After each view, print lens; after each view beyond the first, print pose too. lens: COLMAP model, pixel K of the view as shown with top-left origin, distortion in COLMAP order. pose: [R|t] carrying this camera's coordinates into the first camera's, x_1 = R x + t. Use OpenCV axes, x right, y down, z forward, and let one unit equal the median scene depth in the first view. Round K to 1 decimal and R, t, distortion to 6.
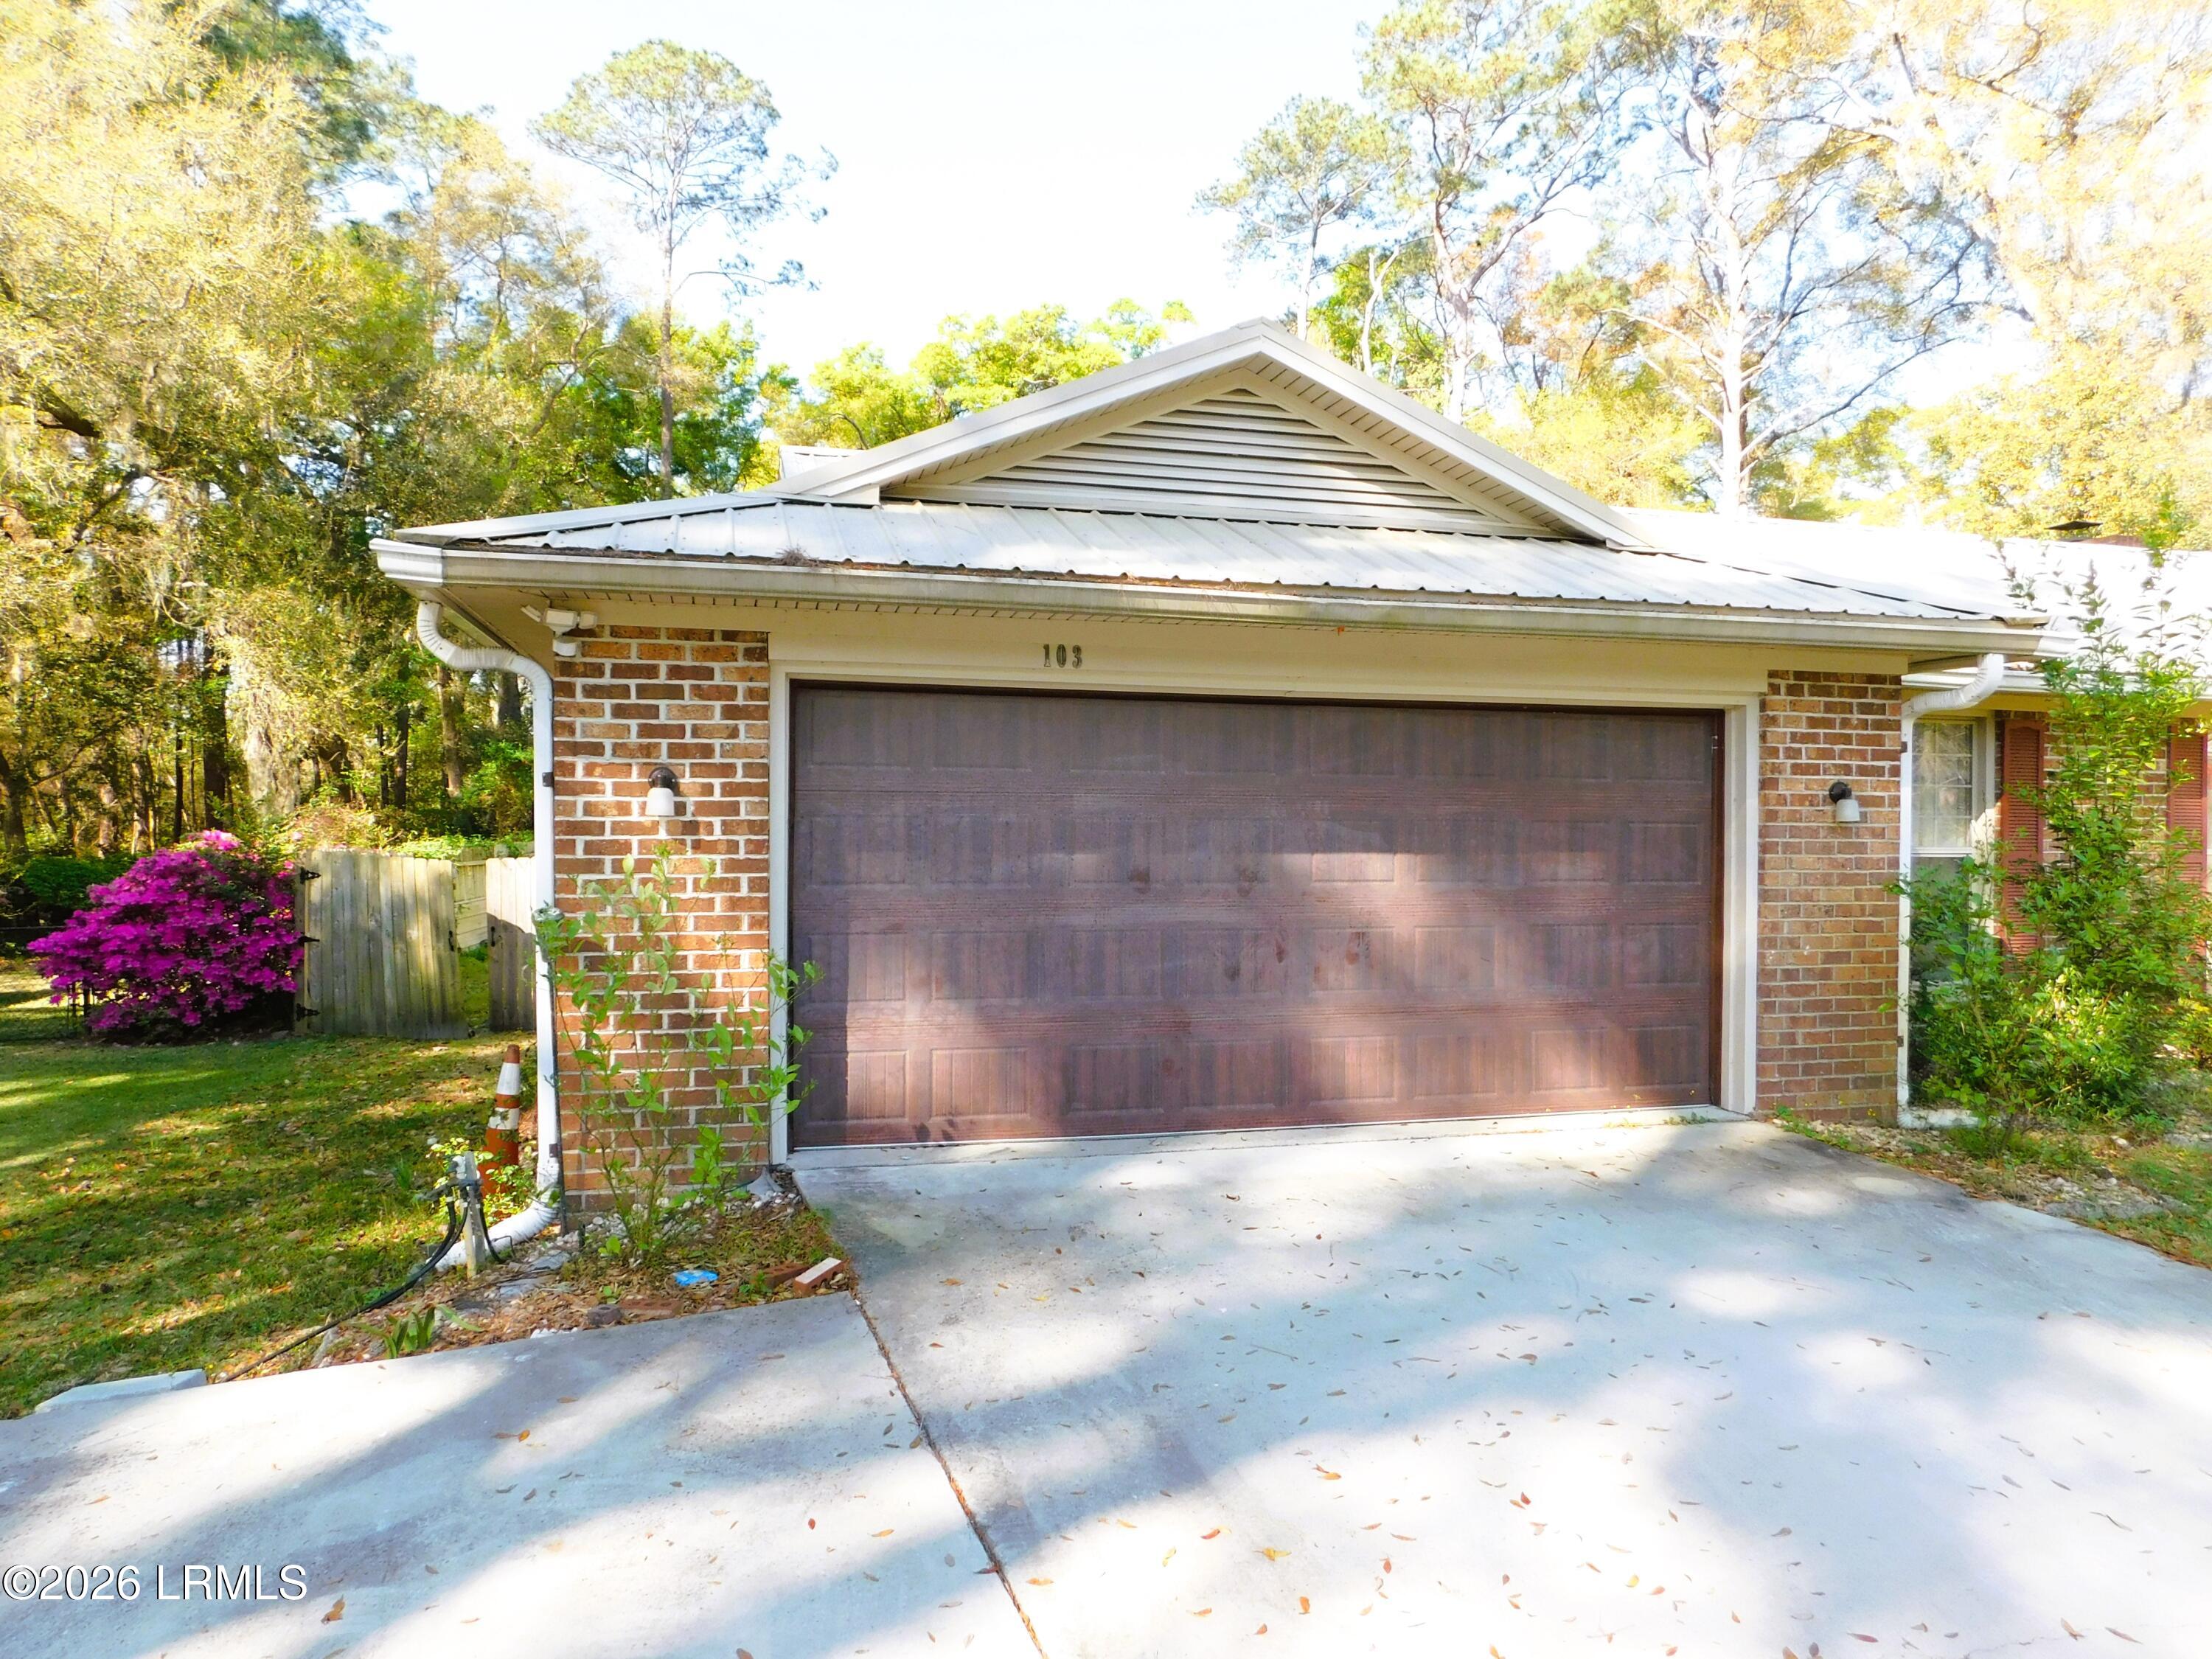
lens RADIAL K [[1475.6, 0, 1116.8], [0, 1475.6, 839.4], [0, 0, 1]] dist [-0.066819, 0.055488]
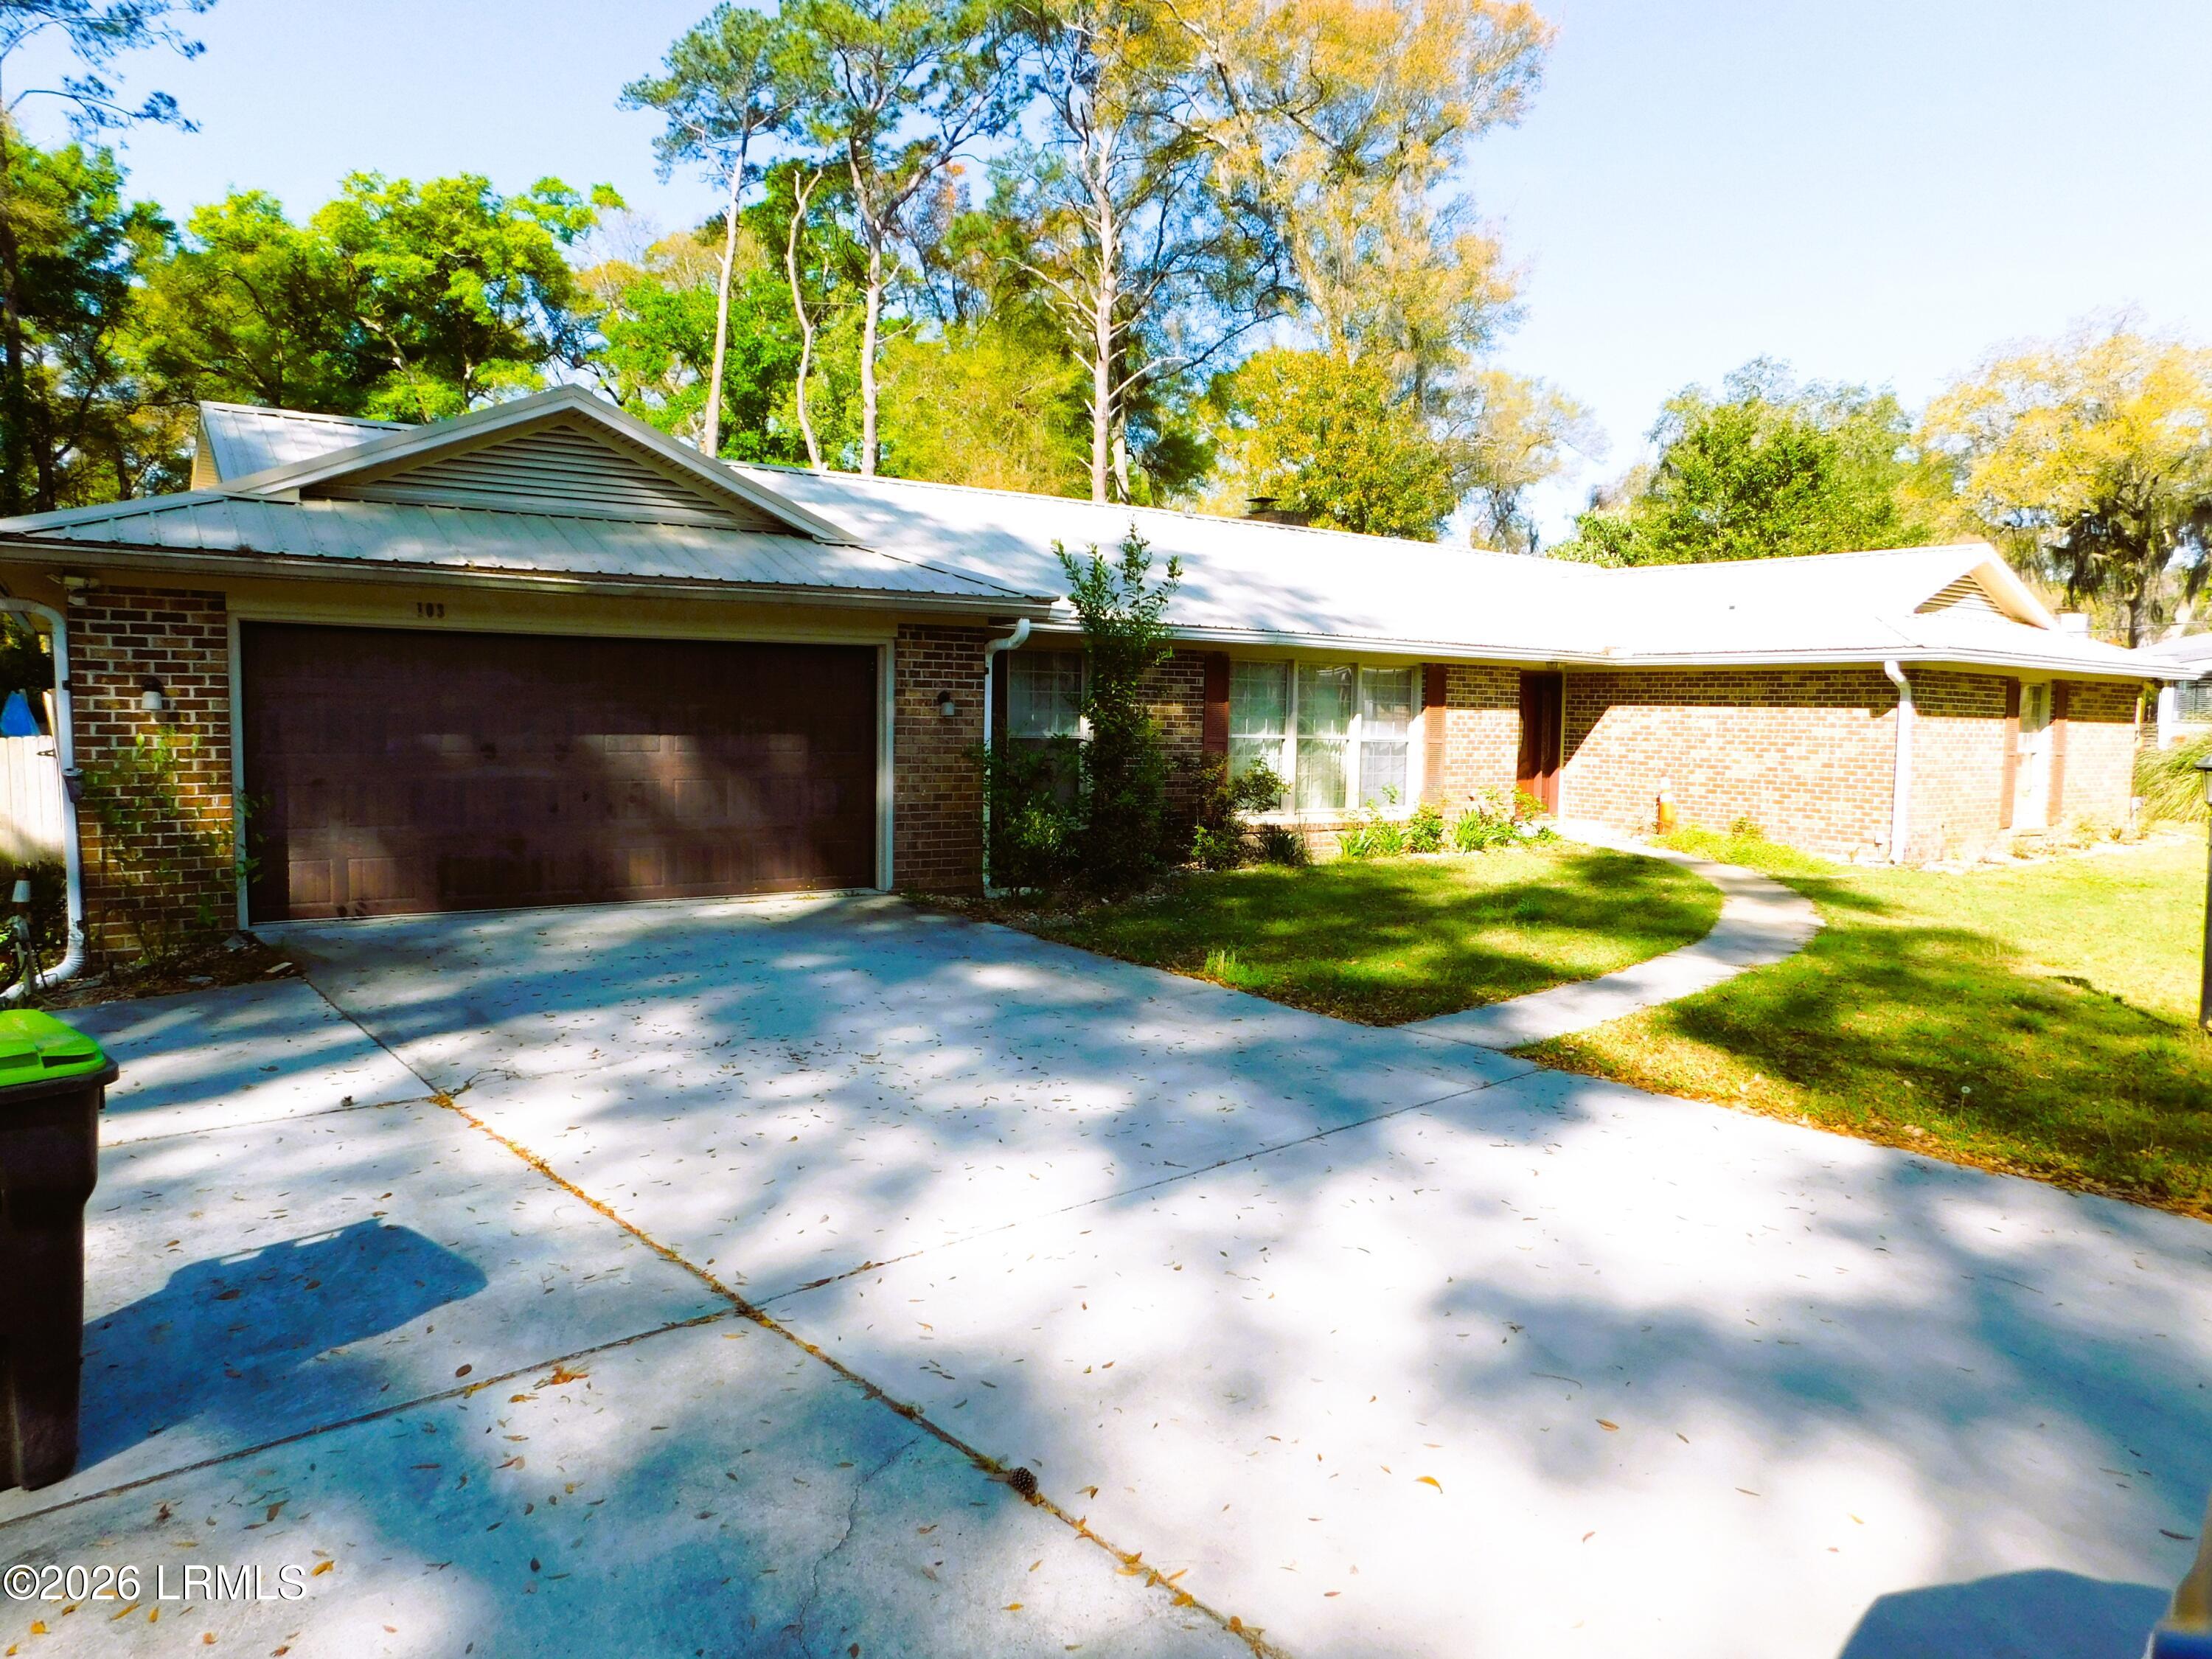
lens RADIAL K [[1475.6, 0, 1109.0], [0, 1475.6, 839.4], [0, 0, 1]] dist [-0.066819, 0.055488]
pose [[0.938483, -0.022020, 0.344621, 0.087790], [-0.003838, 0.997238, 0.074172, 0.003078], [-0.345303, -0.070932, 0.935807, -0.632713]]
